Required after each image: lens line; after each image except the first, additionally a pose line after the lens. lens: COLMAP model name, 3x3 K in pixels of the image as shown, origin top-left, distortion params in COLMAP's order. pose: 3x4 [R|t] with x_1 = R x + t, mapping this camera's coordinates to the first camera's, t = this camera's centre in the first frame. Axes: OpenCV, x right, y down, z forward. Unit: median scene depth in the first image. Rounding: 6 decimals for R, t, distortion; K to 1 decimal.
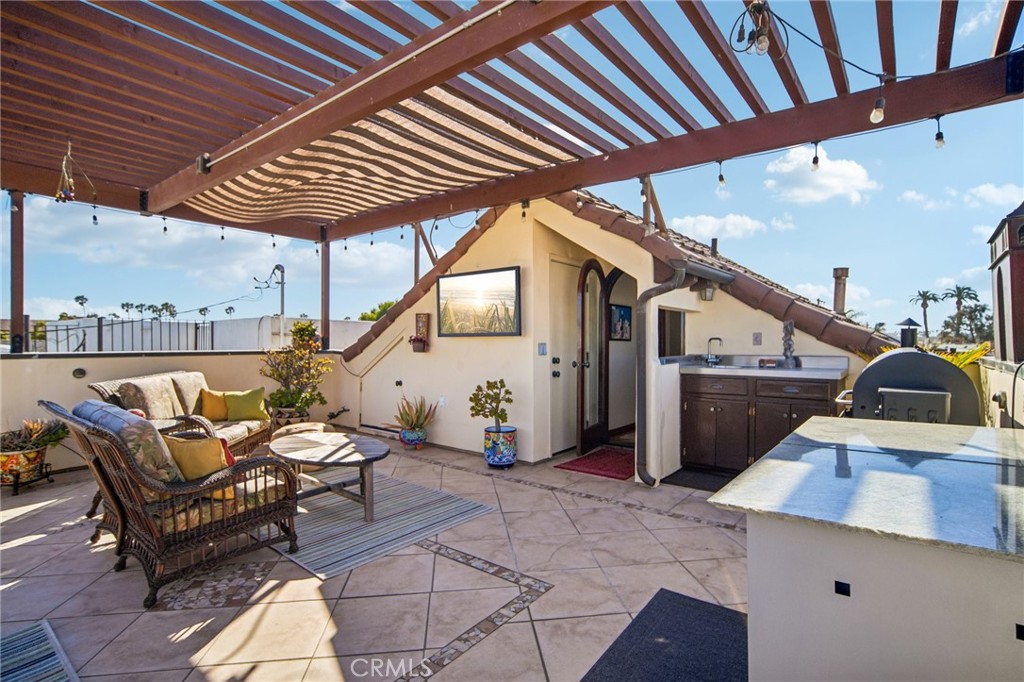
lens RADIAL K [[496.6, 0, 517.2], [0, 496.6, 340.1], [0, 0, 1]] dist [0.000385, 0.001018]
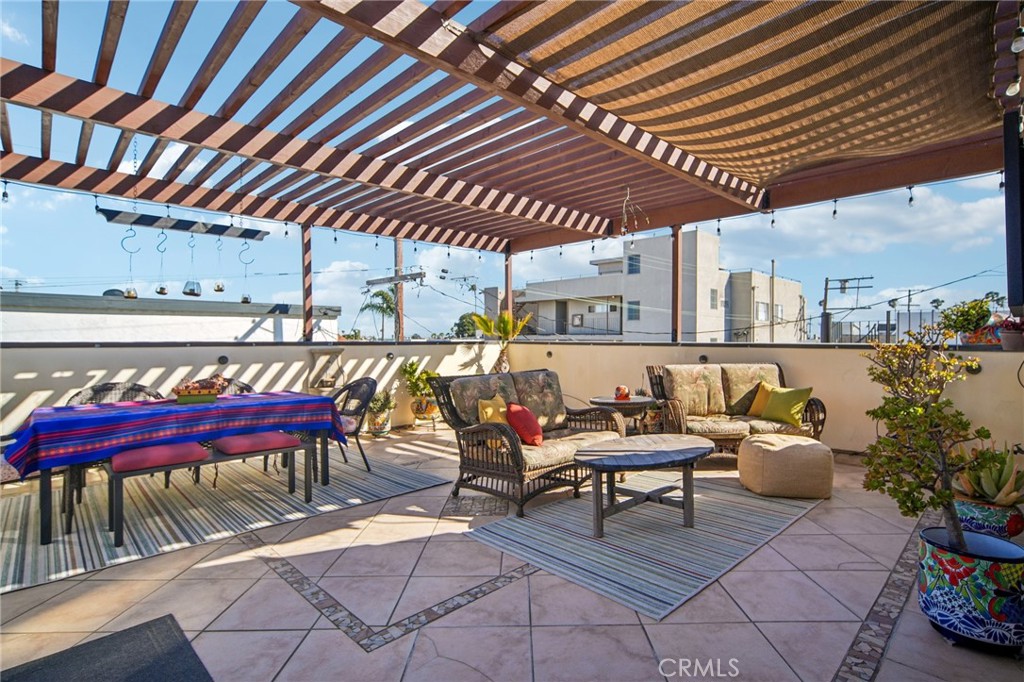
lens RADIAL K [[496.6, 0, 518.2], [0, 496.6, 339.4], [0, 0, 1]] dist [0.000385, 0.001018]
pose [[-0.127852, 0.002862, -0.991789, 0.714928], [0.008783, 0.999960, 0.001754, 0.018232], [0.991754, -0.008487, -0.127872, 1.196050]]
